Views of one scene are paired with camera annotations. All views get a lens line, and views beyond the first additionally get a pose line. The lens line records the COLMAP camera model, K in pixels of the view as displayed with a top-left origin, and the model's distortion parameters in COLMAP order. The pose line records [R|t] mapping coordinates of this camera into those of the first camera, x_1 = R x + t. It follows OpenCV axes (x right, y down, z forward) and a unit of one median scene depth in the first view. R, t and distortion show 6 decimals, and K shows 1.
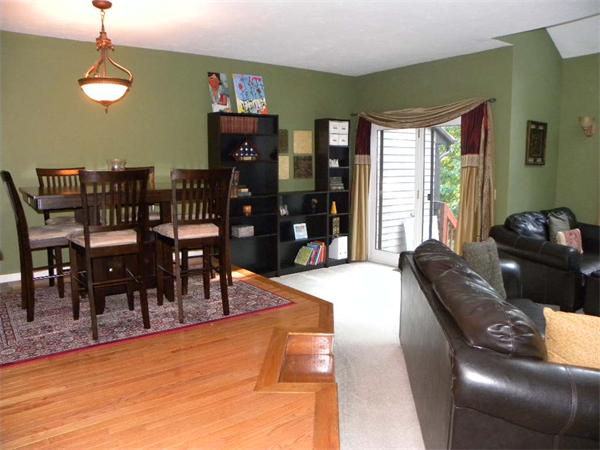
lens RADIAL K [[462.4, 0, 300.6], [0, 462.4, 223.6], [0, 0, 1]] dist [-0.110502, 0.028785]
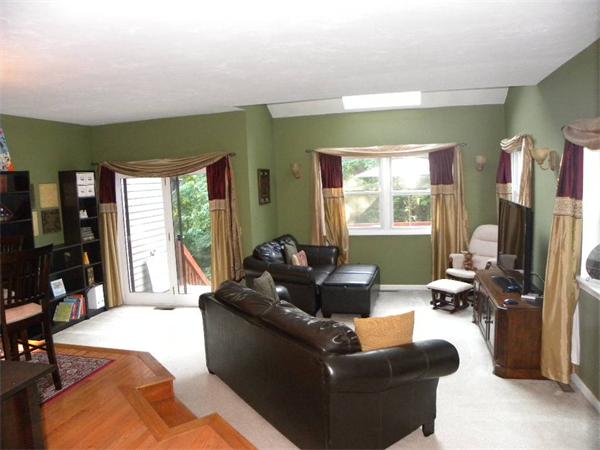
lens RADIAL K [[462.4, 0, 302.0], [0, 462.4, 229.1], [0, 0, 1]] dist [-0.110502, 0.028785]
pose [[0.773437, -0.101224, 0.625739, -0.204176], [0.124228, 0.992229, 0.006959, -0.054652], [-0.621581, 0.072352, 0.780001, -0.061362]]
